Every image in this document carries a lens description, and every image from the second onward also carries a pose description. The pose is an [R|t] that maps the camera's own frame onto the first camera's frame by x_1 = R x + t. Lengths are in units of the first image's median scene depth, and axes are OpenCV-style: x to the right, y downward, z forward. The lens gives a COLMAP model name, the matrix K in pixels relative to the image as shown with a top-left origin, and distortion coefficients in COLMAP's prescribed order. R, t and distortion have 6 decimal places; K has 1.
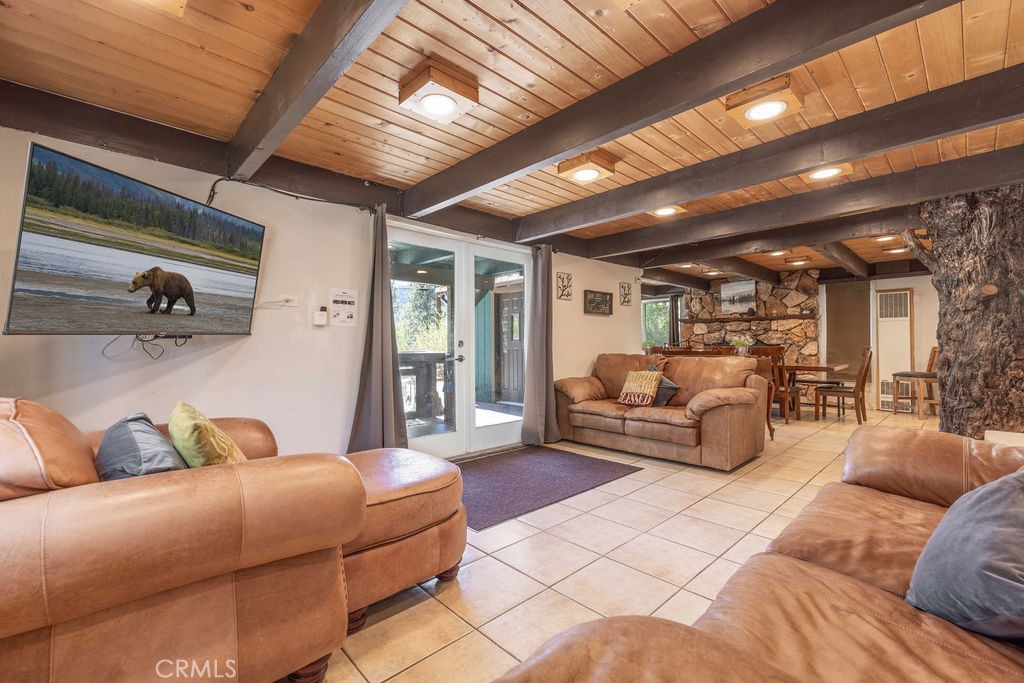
lens RADIAL K [[433.9, 0, 504.2], [0, 433.9, 343.0], [0, 0, 1]] dist [0.002492, 0.000165]
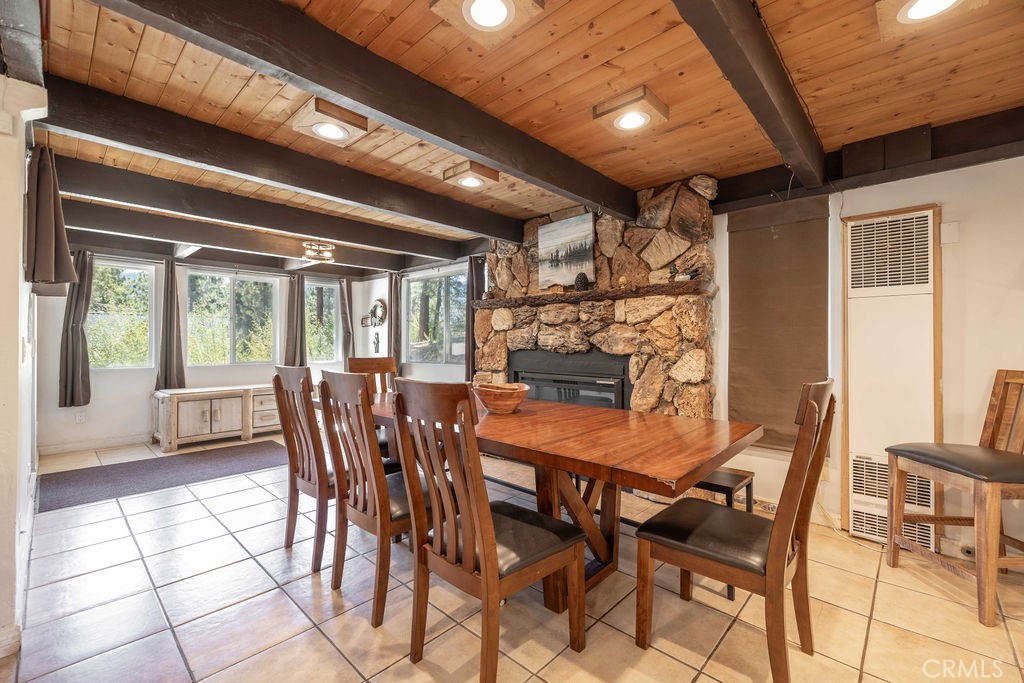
lens RADIAL K [[433.9, 0, 519.4], [0, 433.9, 340.4], [0, 0, 1]] dist [0.002492, 0.000165]
pose [[0.997187, 0.005294, 0.074766, 0.492047], [-0.005364, 0.999985, 0.000729, -0.010930], [-0.074761, -0.001128, 0.997201, 0.579381]]
